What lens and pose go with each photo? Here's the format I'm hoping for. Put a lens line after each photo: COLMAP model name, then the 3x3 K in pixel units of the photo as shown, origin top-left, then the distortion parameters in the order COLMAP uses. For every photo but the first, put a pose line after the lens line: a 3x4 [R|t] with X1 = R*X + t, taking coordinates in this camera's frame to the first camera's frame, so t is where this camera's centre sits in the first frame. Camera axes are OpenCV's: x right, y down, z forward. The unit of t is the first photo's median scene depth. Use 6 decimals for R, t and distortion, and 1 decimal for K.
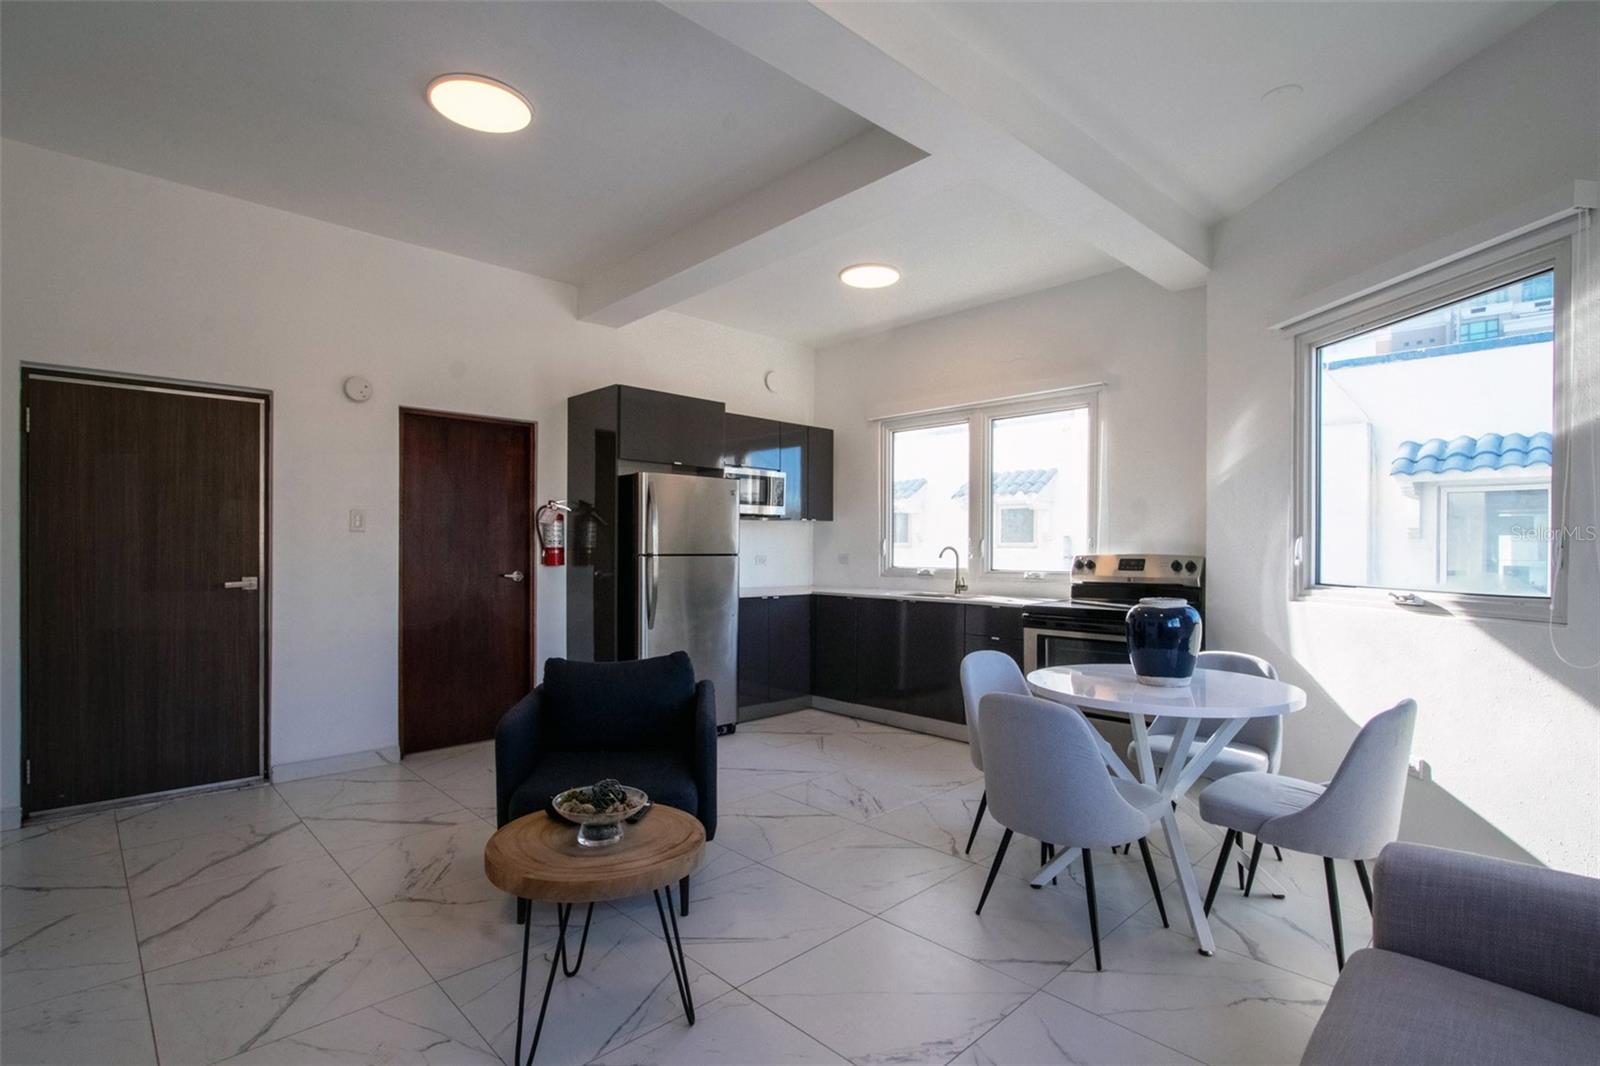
lens RADIAL K [[763.3, 0, 802.3], [0, 763.3, 554.3], [0, 0, 1]] dist [-0.013751, 0.002065]
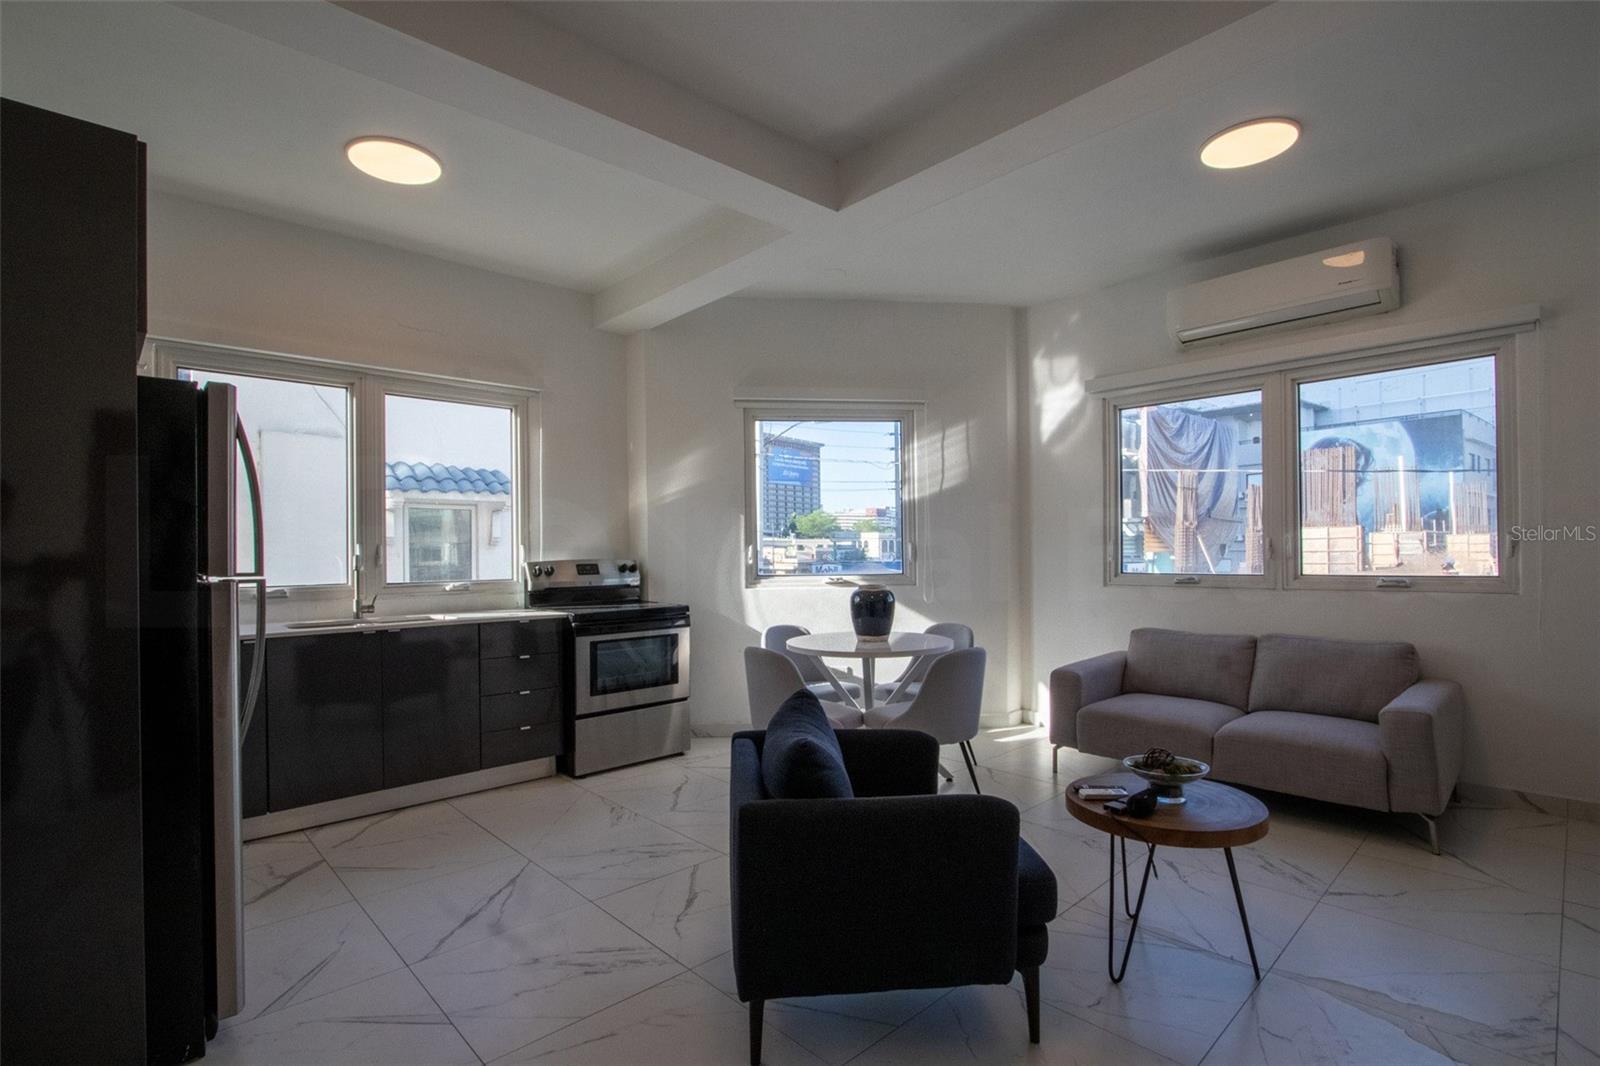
lens RADIAL K [[751.4, 0, 802.5], [0, 751.4, 553.1], [0, 0, 1]] dist [-0.015087, 0.000917]
pose [[0.004577, -0.005497, 0.999974, -0.740715], [0.017668, 0.999829, 0.005415, -0.011367], [-0.999833, 0.017642, 0.004673, 0.806871]]
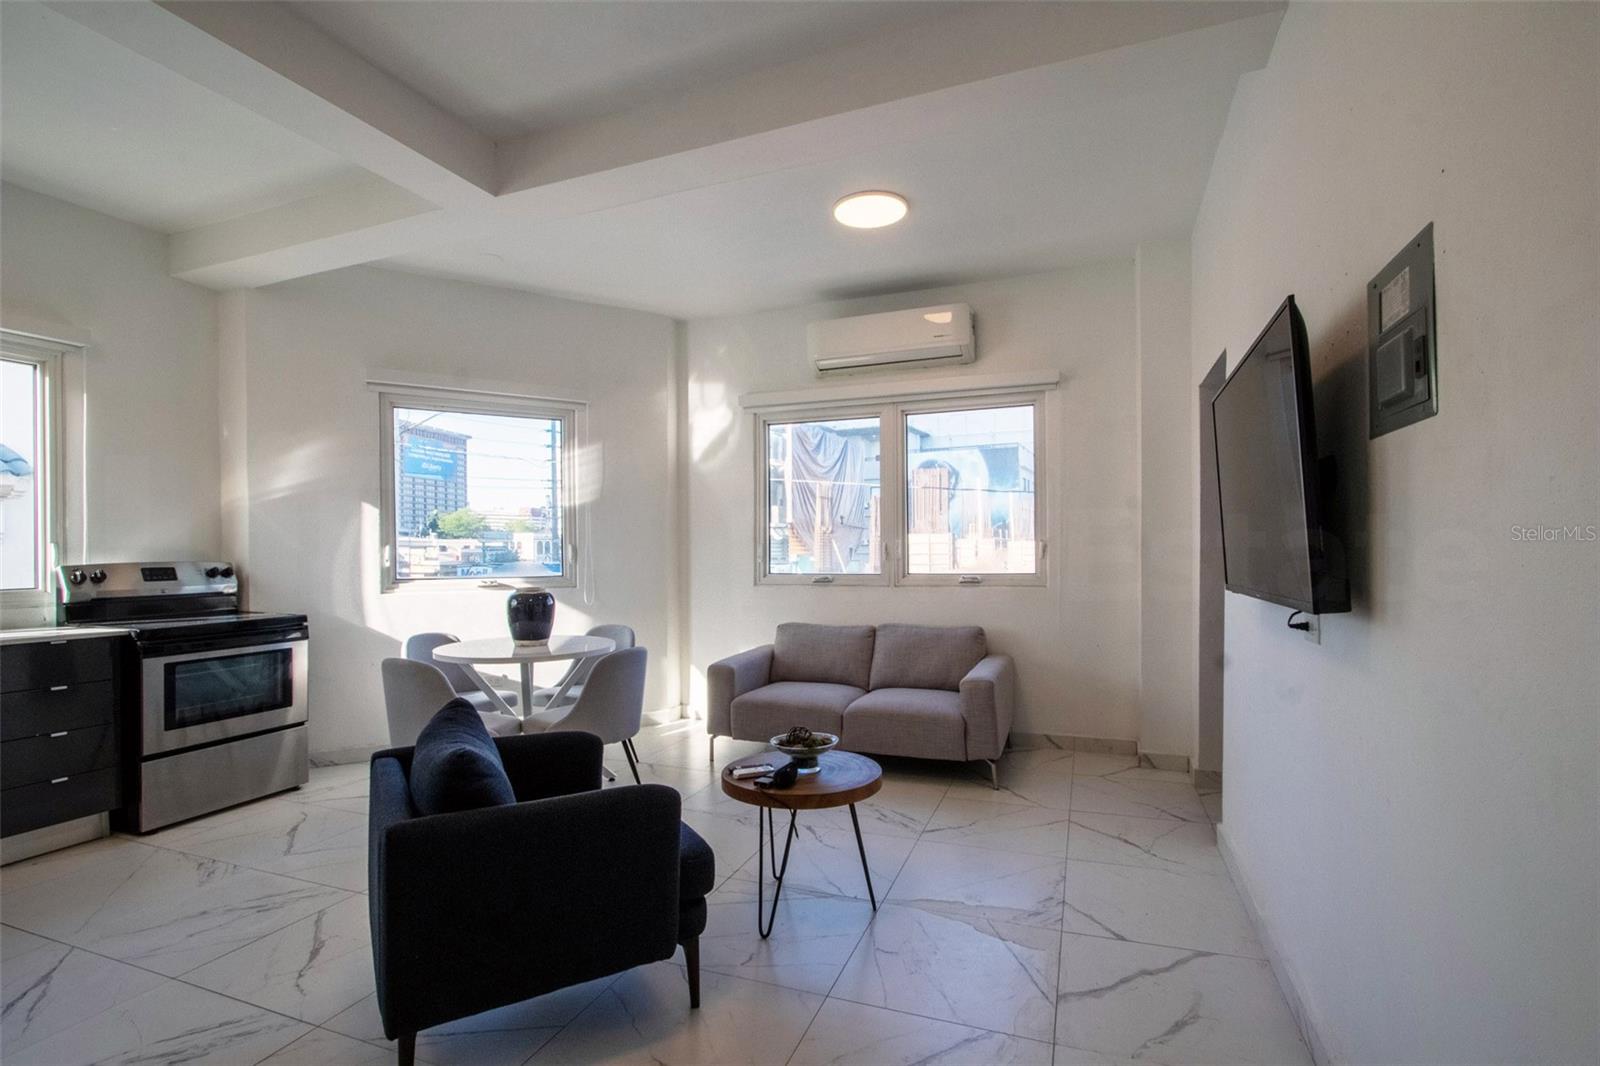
lens RADIAL K [[751.4, 0, 802.5], [0, 751.4, 553.1], [0, 0, 1]] dist [-0.015087, 0.000917]
pose [[-0.427097, -0.003549, 0.904199, -0.763306], [0.011765, 0.999886, 0.009482, -0.011542], [-0.904129, 0.014688, -0.427007, 0.815320]]
